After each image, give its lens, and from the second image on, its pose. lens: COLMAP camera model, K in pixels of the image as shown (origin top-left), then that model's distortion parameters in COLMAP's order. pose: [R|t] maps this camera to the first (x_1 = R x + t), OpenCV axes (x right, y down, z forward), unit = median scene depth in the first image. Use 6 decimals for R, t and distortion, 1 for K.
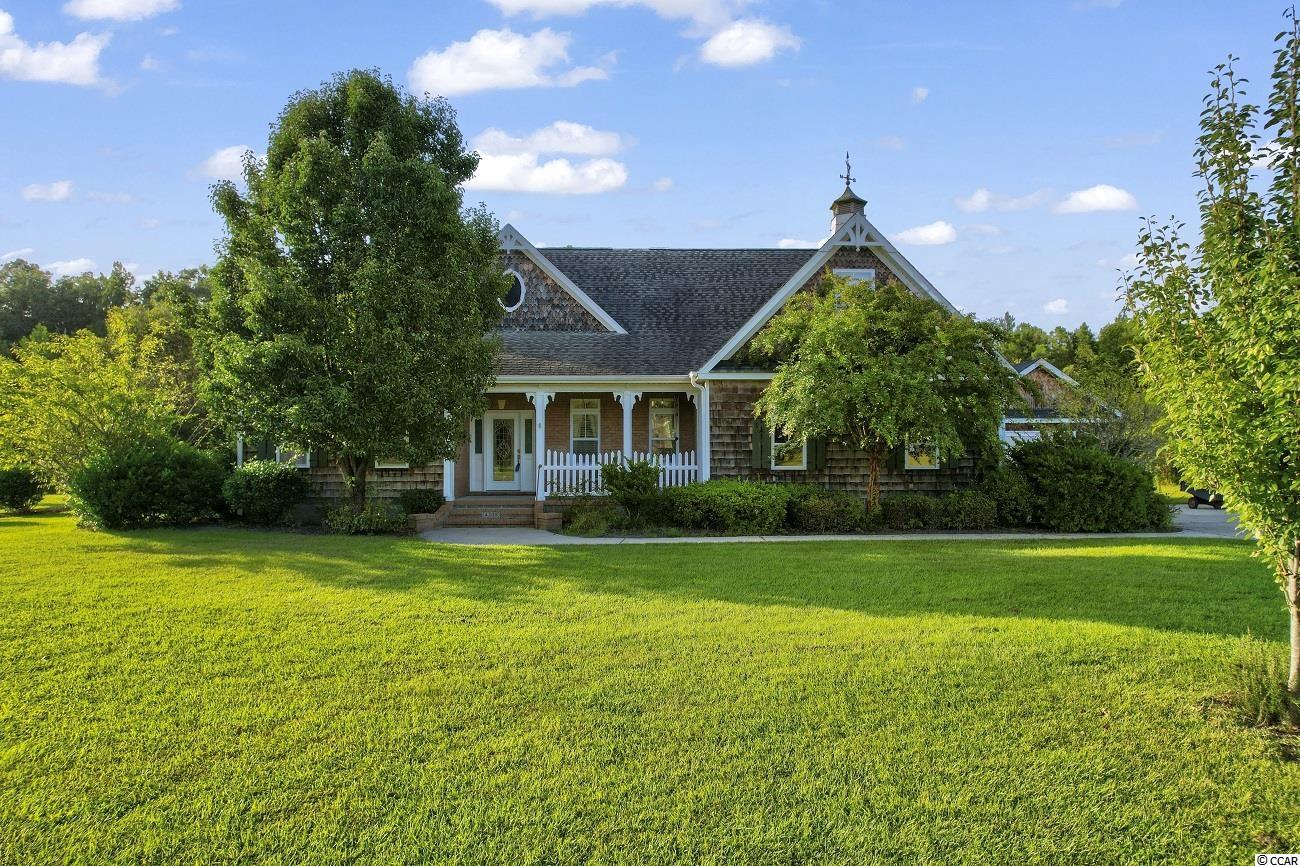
lens RADIAL K [[843.6, 0, 651.9], [0, 843.6, 435.1], [0, 0, 1]] dist [-0.042780, 0.013990]
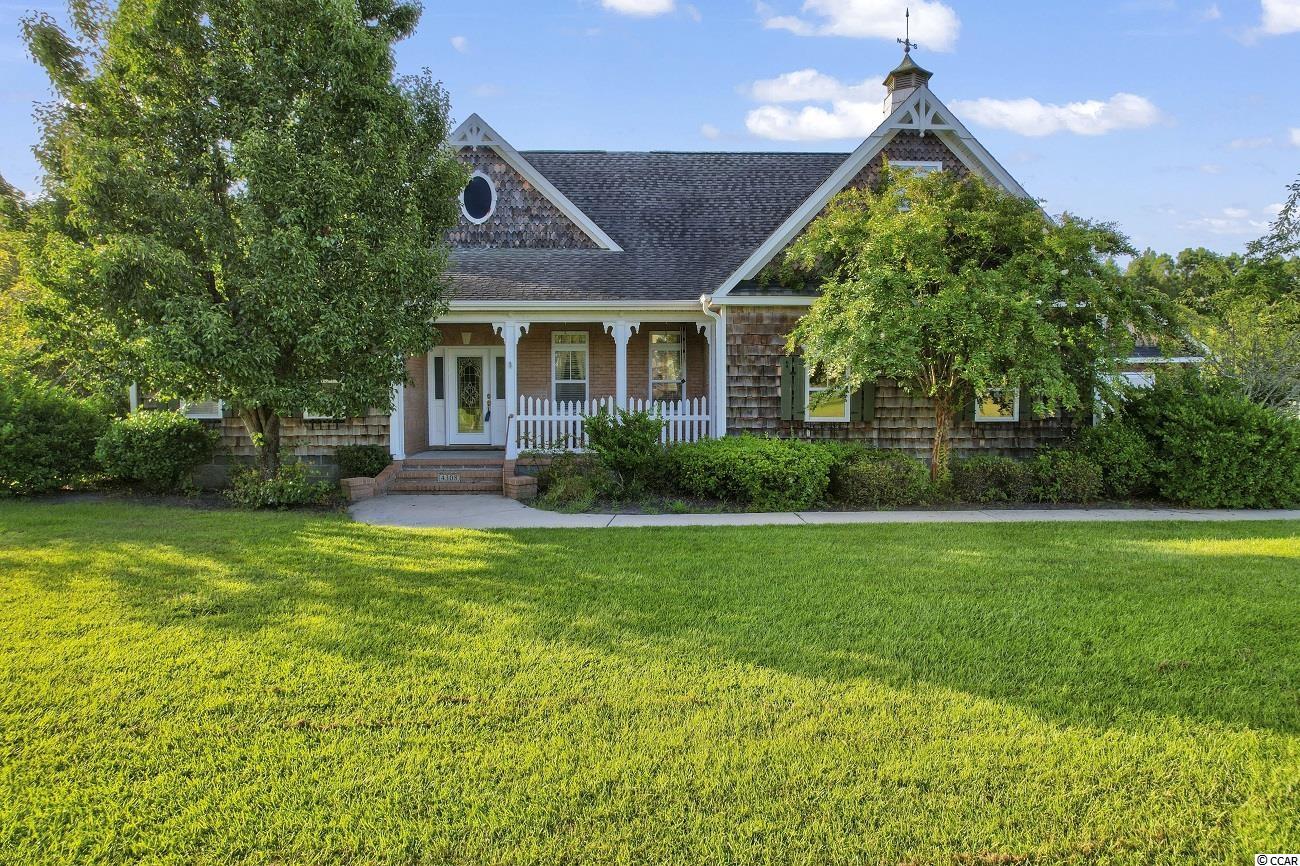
lens RADIAL K [[843.6, 0, 653.2], [0, 843.6, 437.3], [0, 0, 1]] dist [-0.042780, 0.013990]
pose [[0.999998, 0.001105, -0.001888, 0.002845], [-0.000960, 0.997162, 0.075276, -0.003559], [0.001966, -0.075274, 0.997161, 0.240147]]
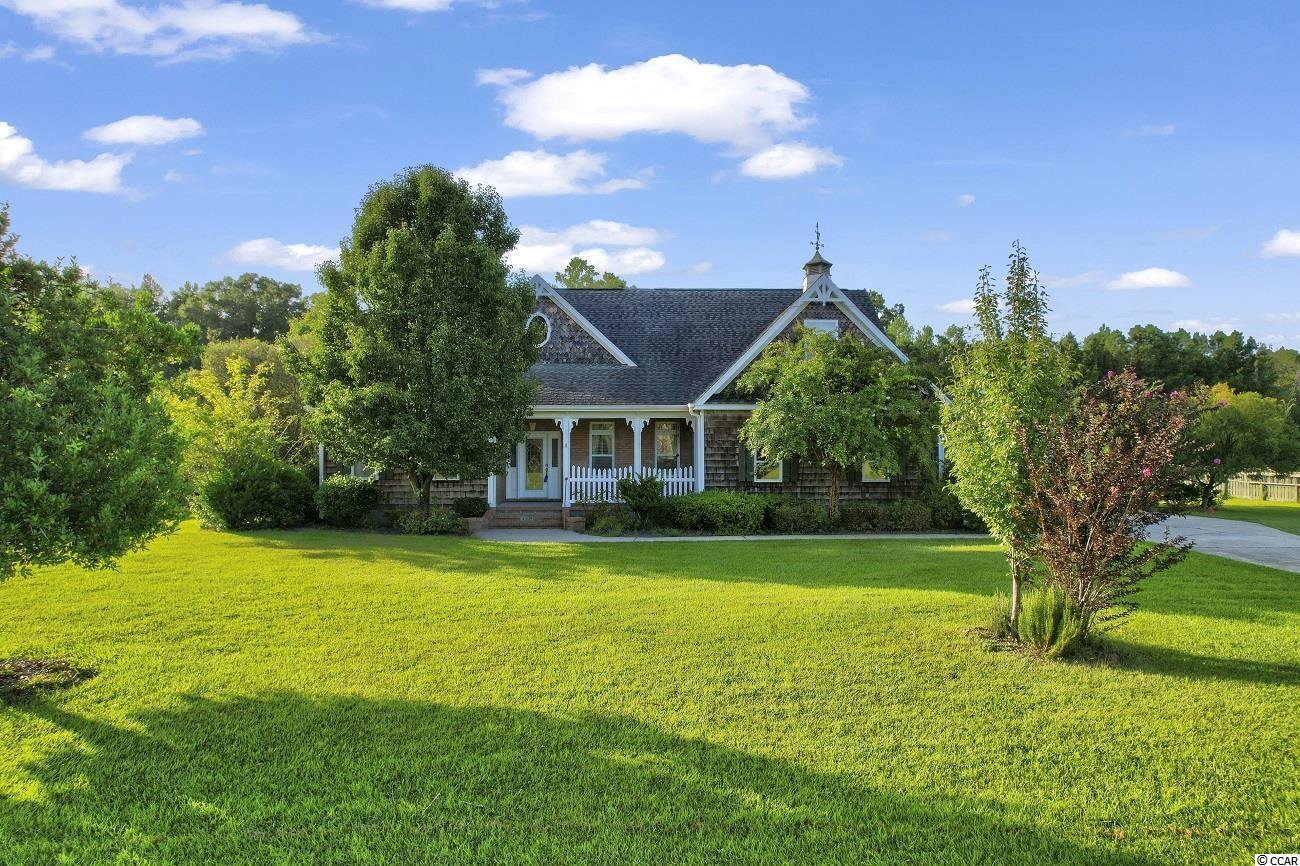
lens RADIAL K [[843.6, 0, 651.1], [0, 843.6, 429.6], [0, 0, 1]] dist [-0.042780, 0.013990]
pose [[0.999991, 0.000499, -0.004105, -0.004891], [-0.000527, 0.999976, -0.006900, -0.030127], [0.004101, 0.006902, 0.999968, -0.261937]]
